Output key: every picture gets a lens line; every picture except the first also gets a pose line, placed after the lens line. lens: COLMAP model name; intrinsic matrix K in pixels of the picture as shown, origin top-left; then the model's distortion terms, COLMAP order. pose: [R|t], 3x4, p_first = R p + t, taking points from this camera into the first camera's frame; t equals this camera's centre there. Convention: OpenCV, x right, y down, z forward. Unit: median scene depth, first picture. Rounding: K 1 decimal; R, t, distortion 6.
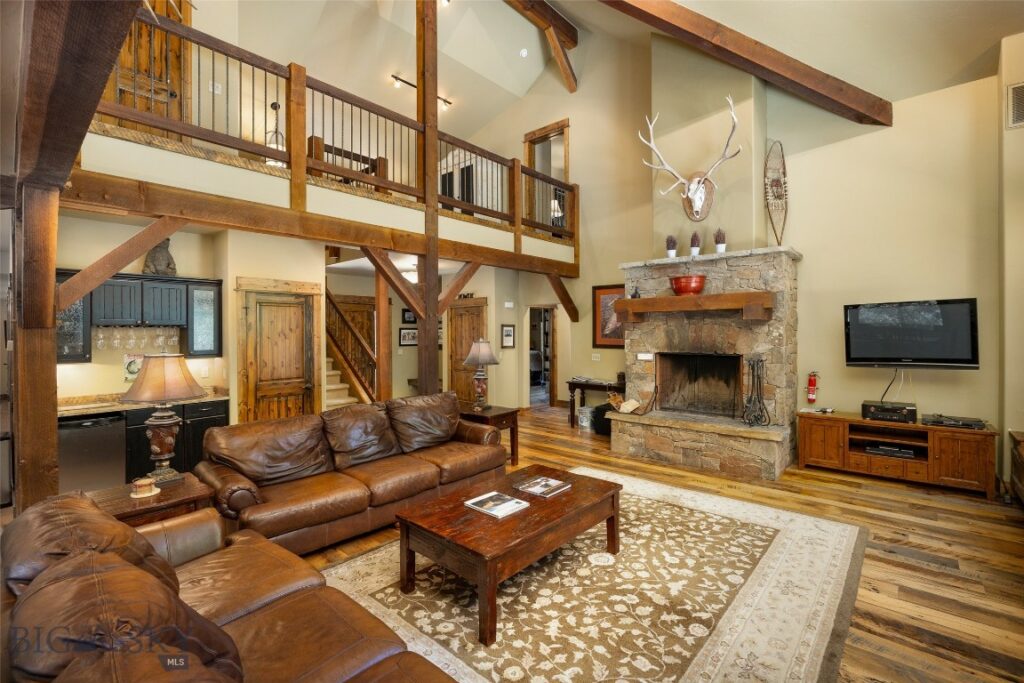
lens RADIAL K [[446.9, 0, 514.2], [0, 446.9, 332.3], [0, 0, 1]] dist [-0.005675, 0.000830]
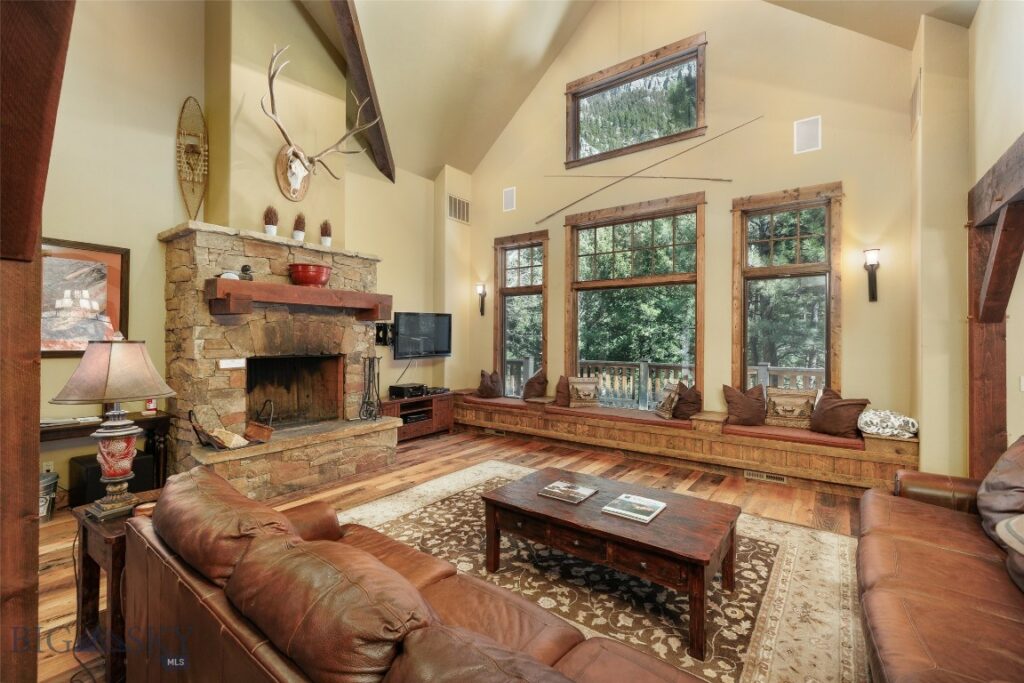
lens RADIAL K [[444.6, 0, 504.0], [0, 444.6, 336.8], [0, 0, 1]] dist [-0.002419, 0.000026]
pose [[-0.074738, 0.010616, 0.997147, -0.623403], [-0.001722, 0.999940, -0.010775, 0.026541], [-0.997202, -0.002522, -0.074716, 0.884707]]
